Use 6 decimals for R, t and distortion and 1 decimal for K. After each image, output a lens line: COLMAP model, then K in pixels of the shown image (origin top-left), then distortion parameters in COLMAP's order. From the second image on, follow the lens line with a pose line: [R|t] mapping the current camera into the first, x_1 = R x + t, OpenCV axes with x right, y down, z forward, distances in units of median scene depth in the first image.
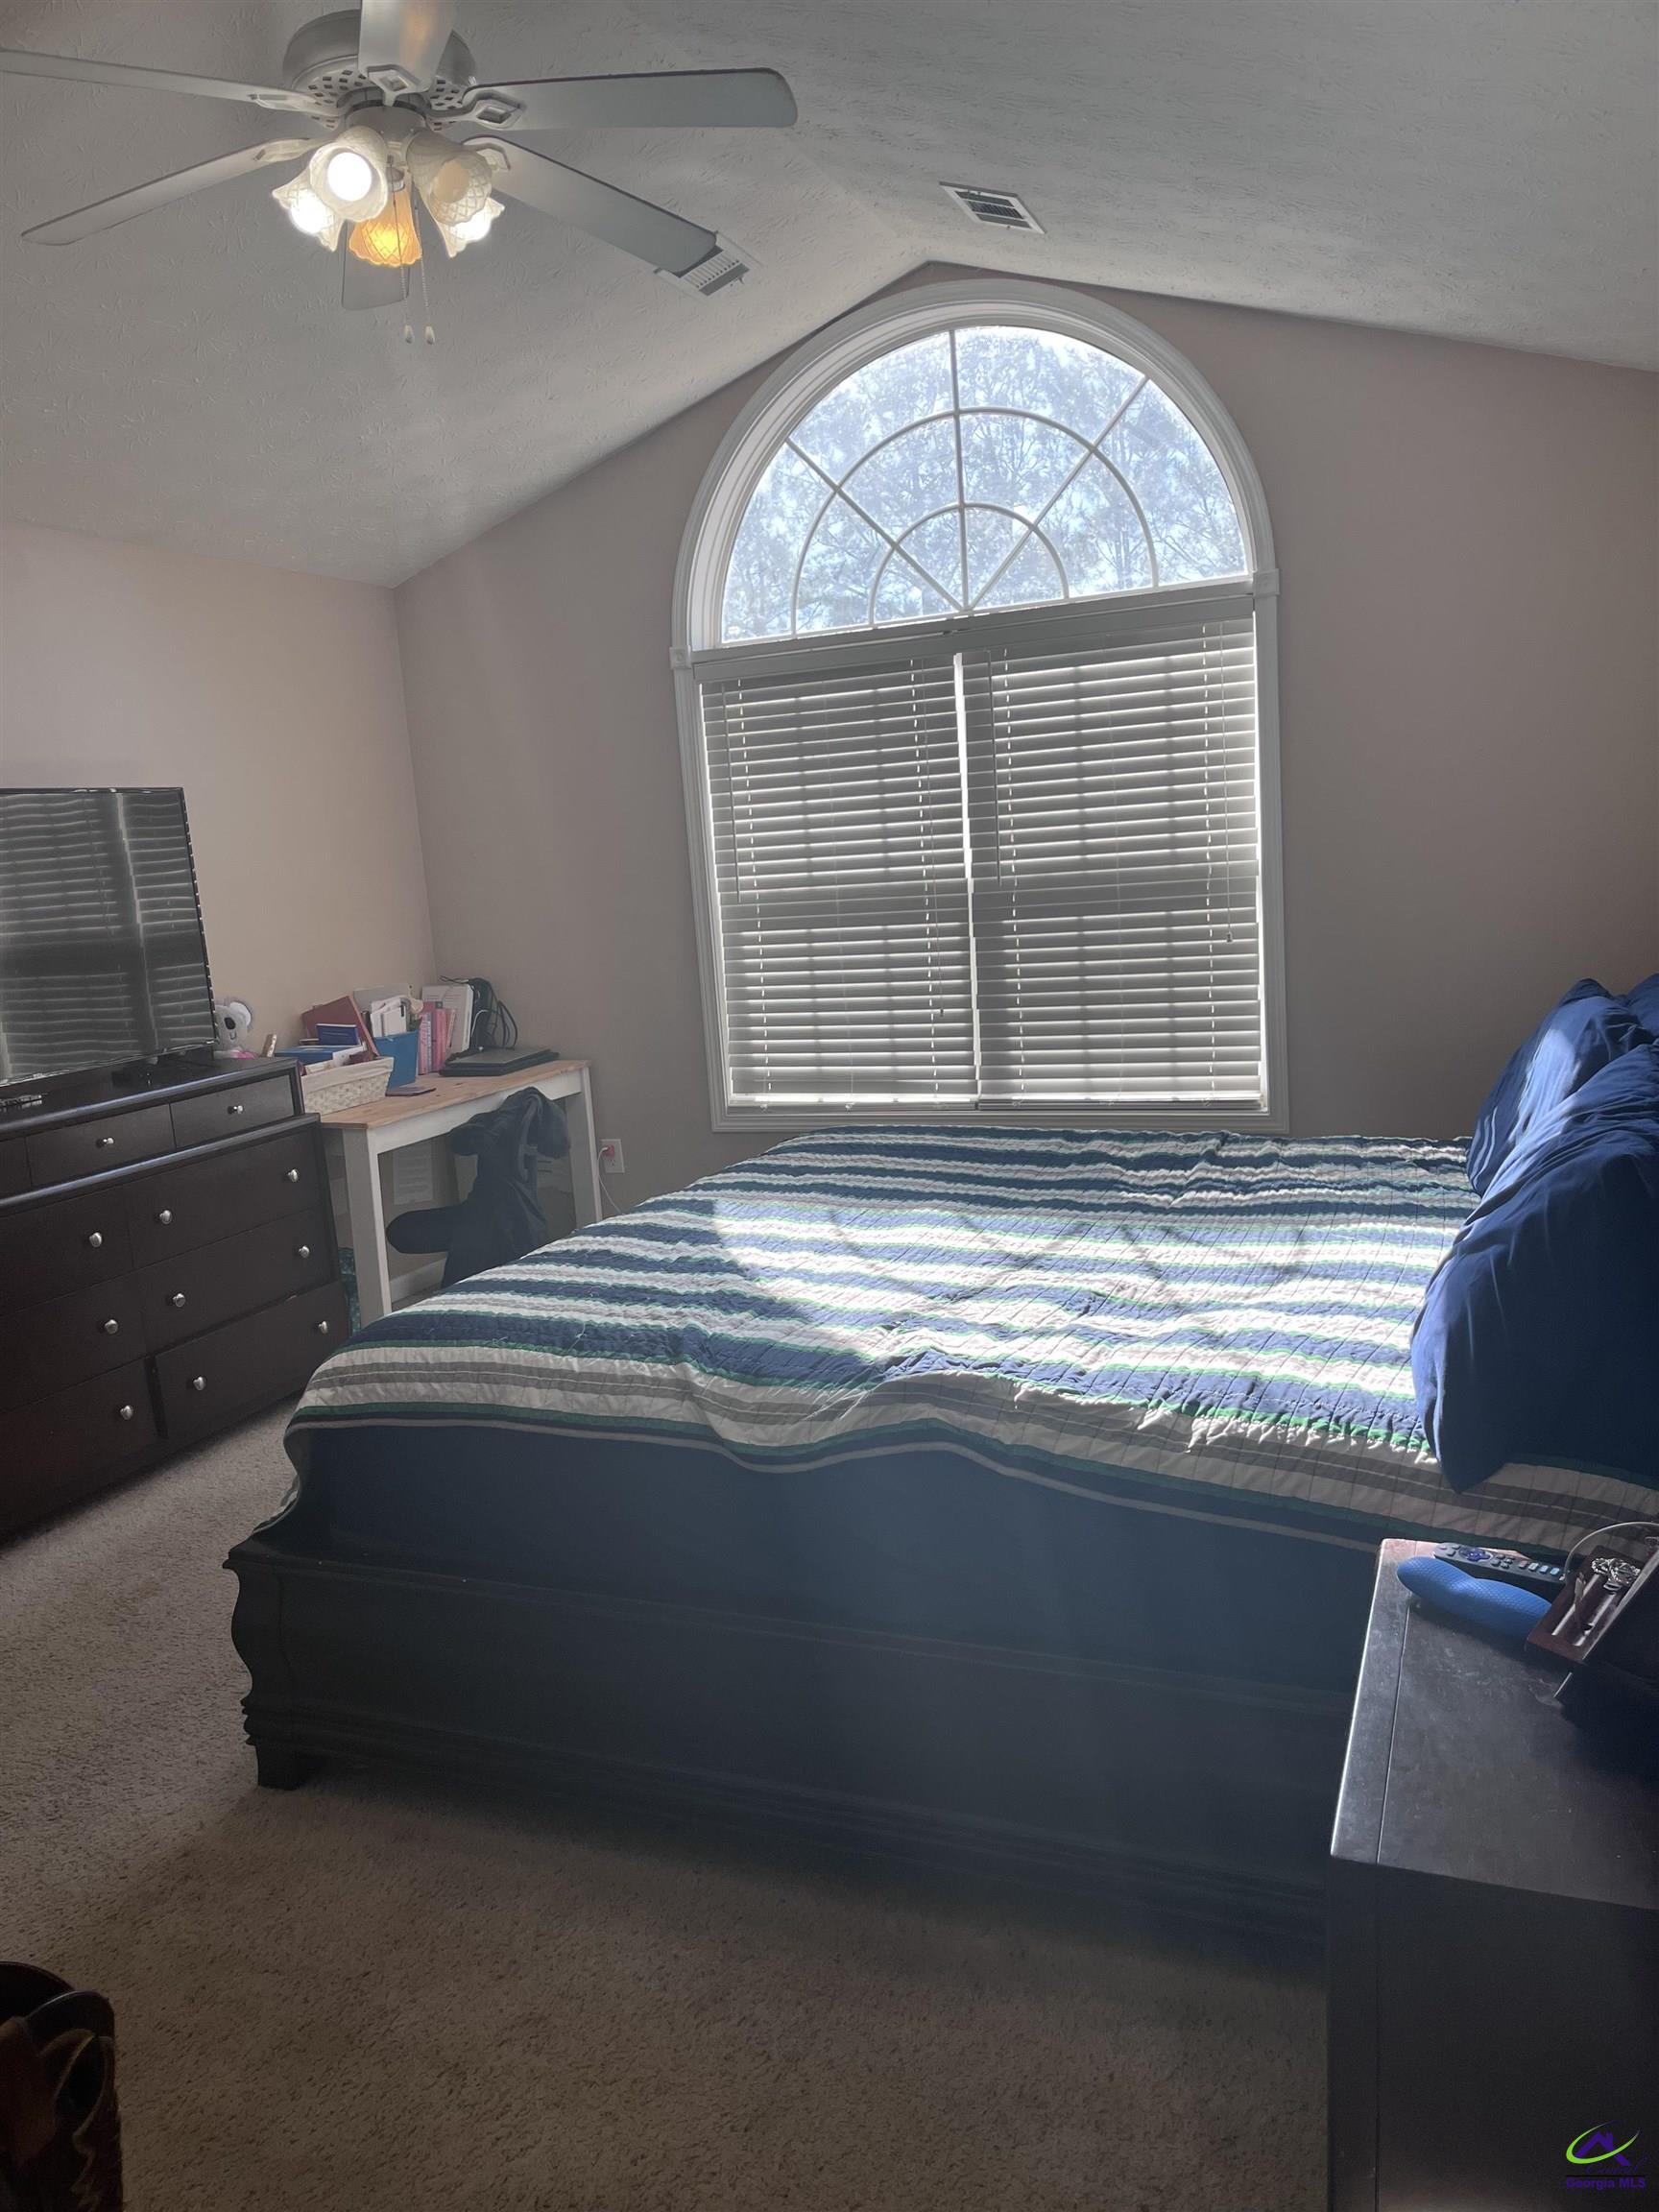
lens RADIAL K [[1649.0, 0, 803.4], [0, 1649.0, 1135.4], [0, 0, 1]] dist [0.105607, -0.121524]
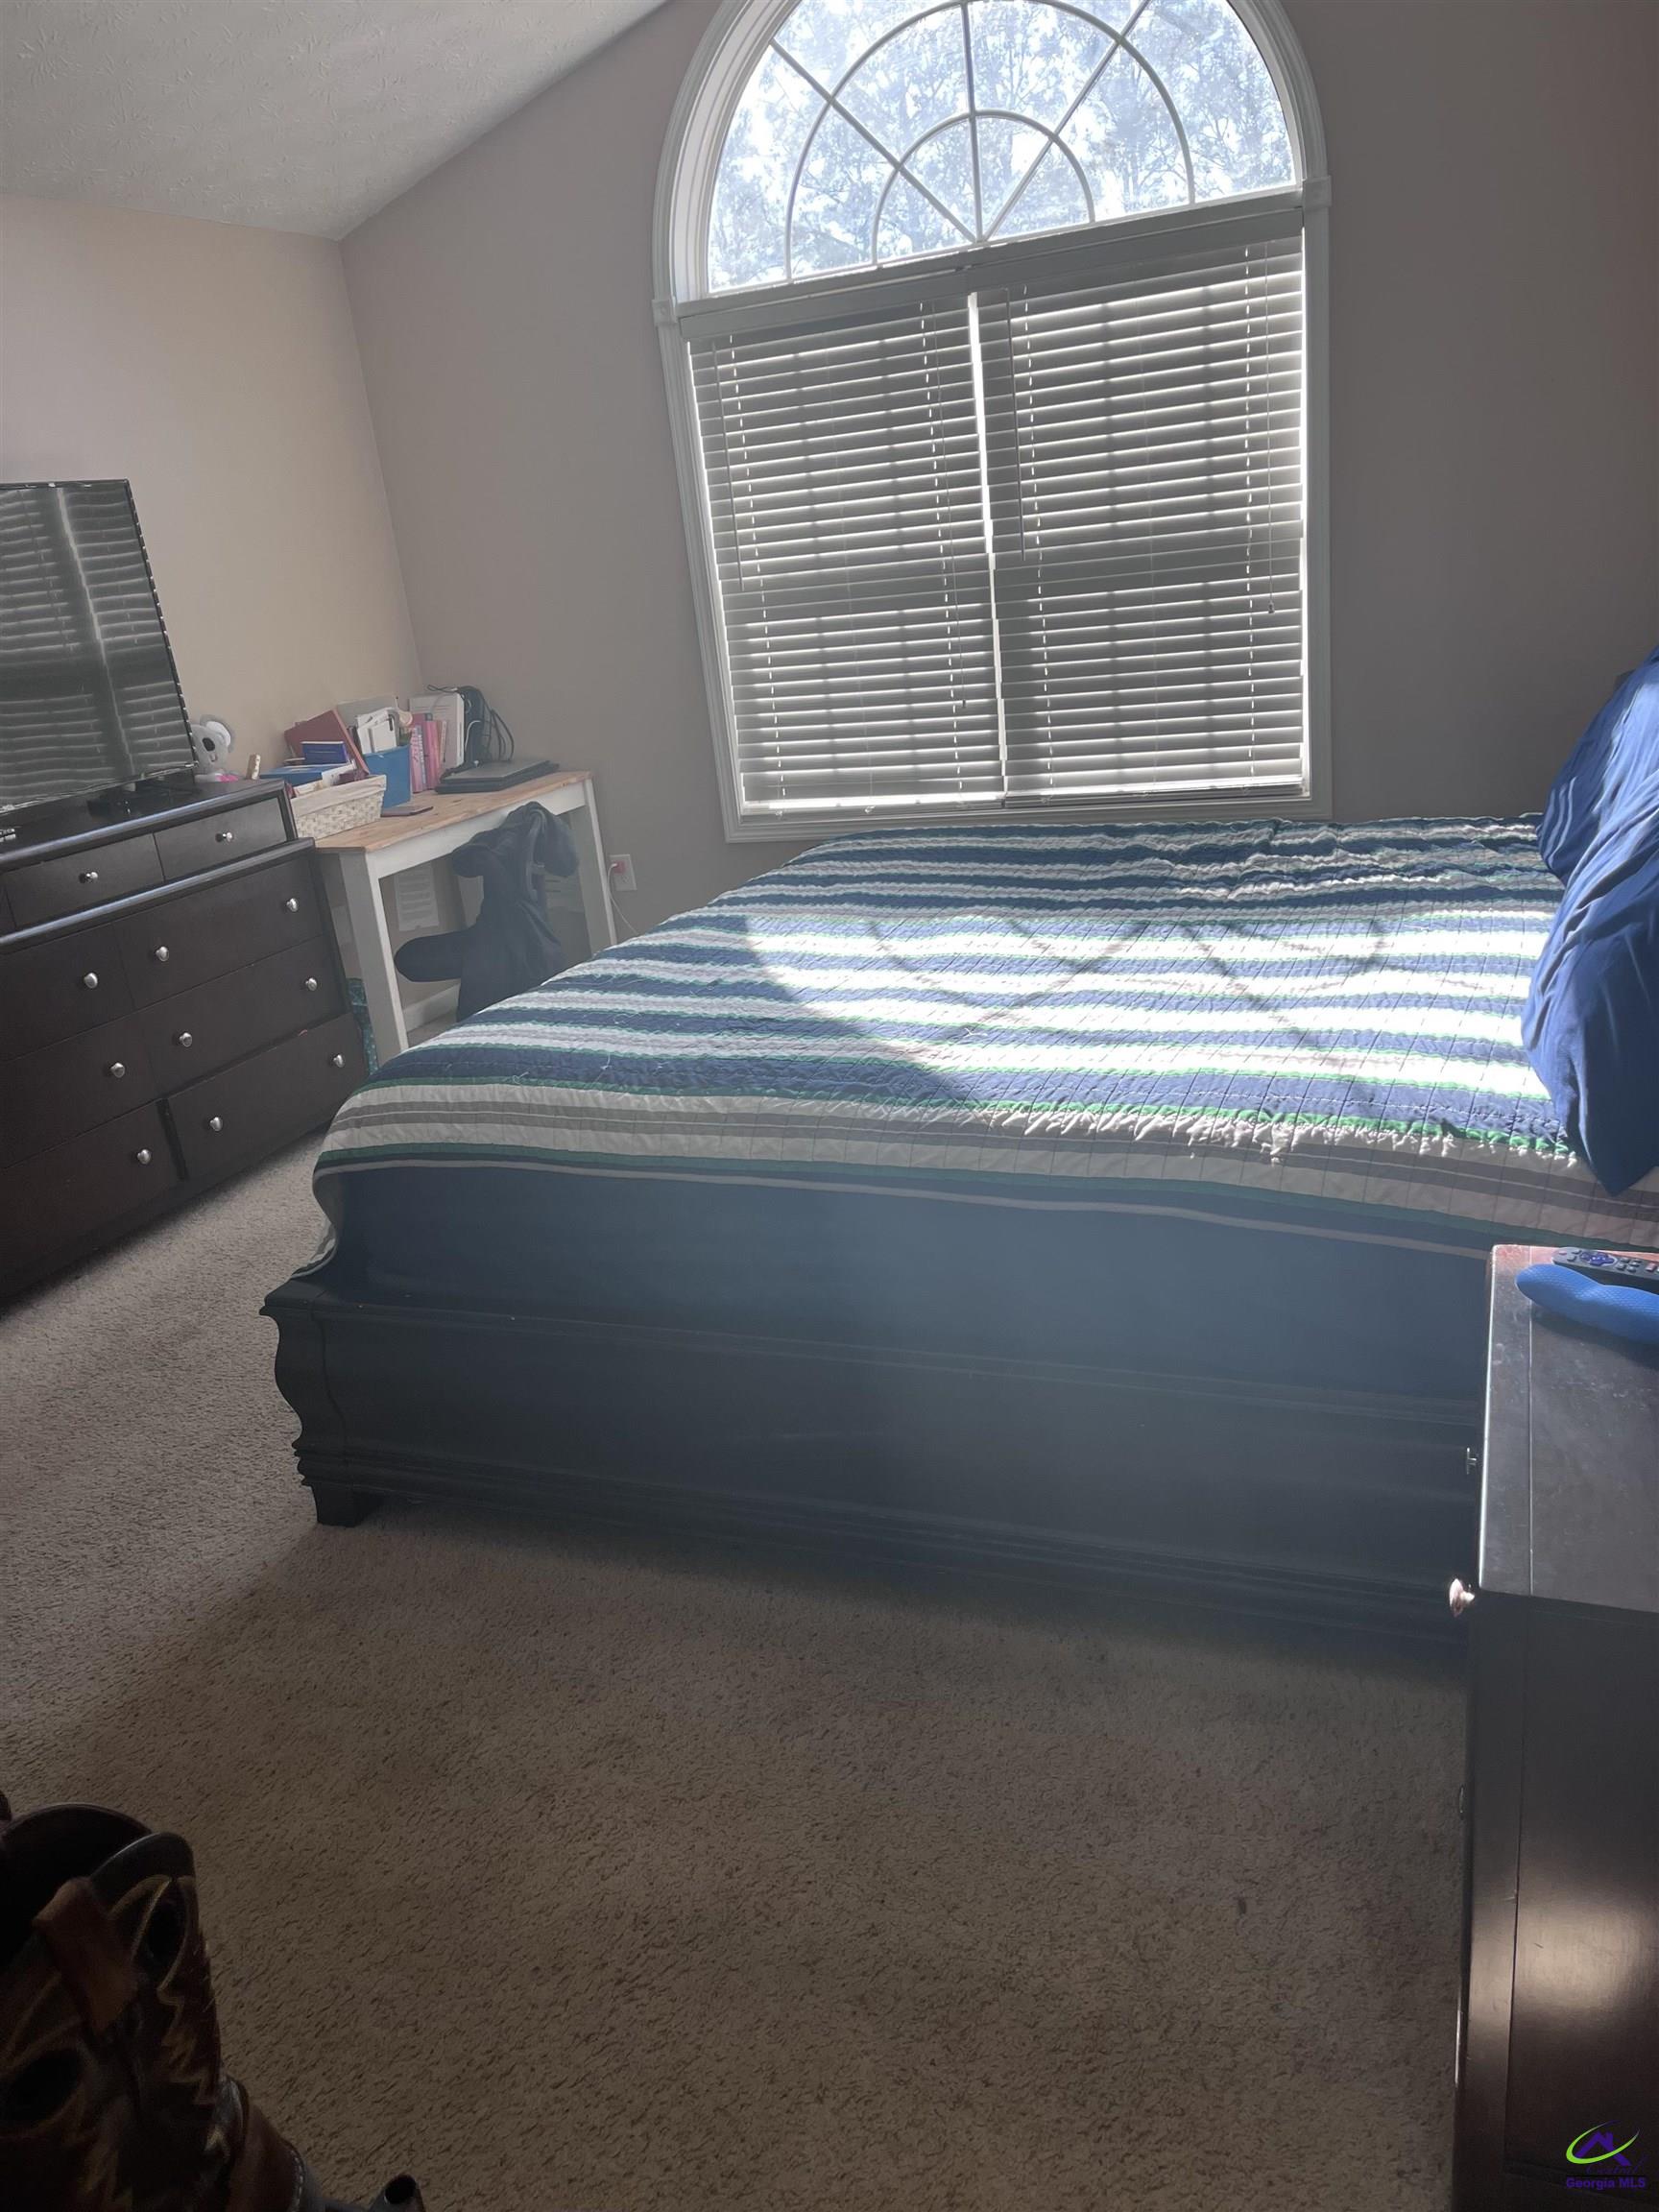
lens RADIAL K [[1639.1, 0, 829.5], [0, 1639.1, 1106.0], [0, 0, 1]] dist [0.045257, 0.001801]
pose [[0.999001, -0.042739, 0.013086, -0.020566], [0.040146, 0.986669, 0.157710, 0.000955], [-0.019652, -0.157027, 0.987399, 0.057133]]
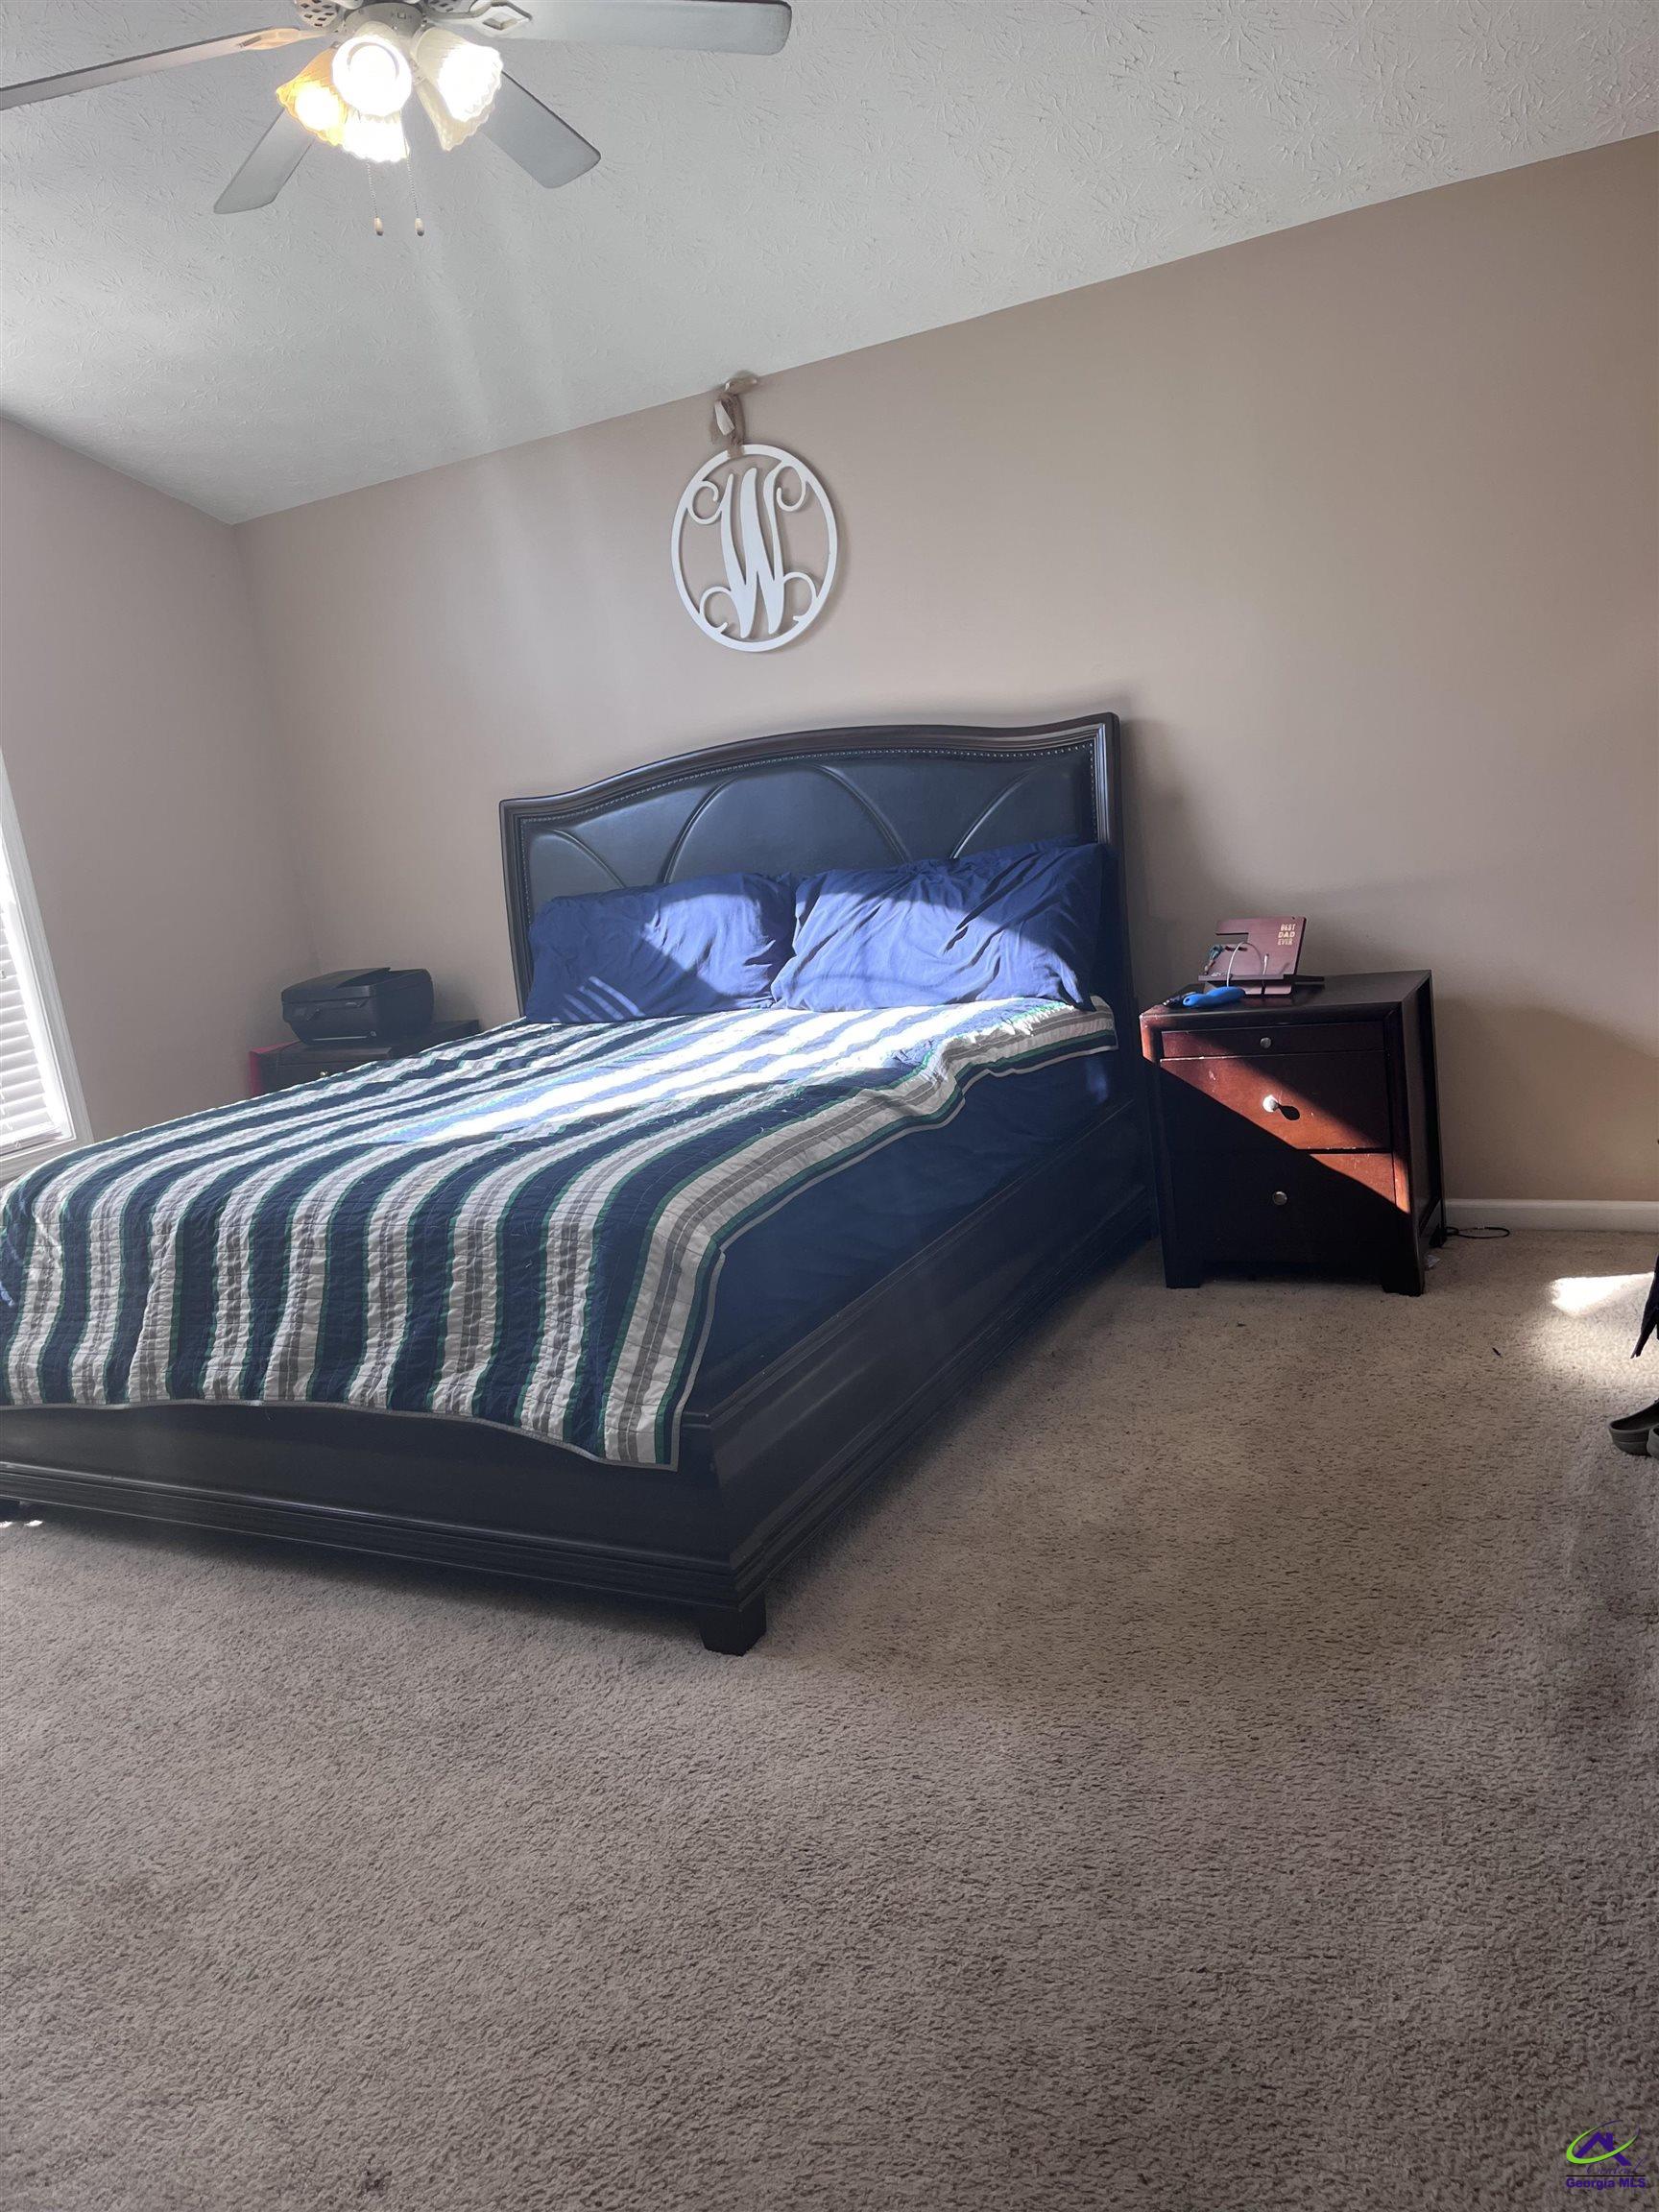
lens RADIAL K [[1649.0, 0, 803.4], [0, 1649.0, 1135.4], [0, 0, 1]] dist [0.105607, -0.121524]
pose [[0.110225, -0.158685, 0.981157, -0.907581], [0.299856, 0.946484, 0.119391, -0.004260], [-0.947595, 0.281047, 0.151909, 0.535043]]
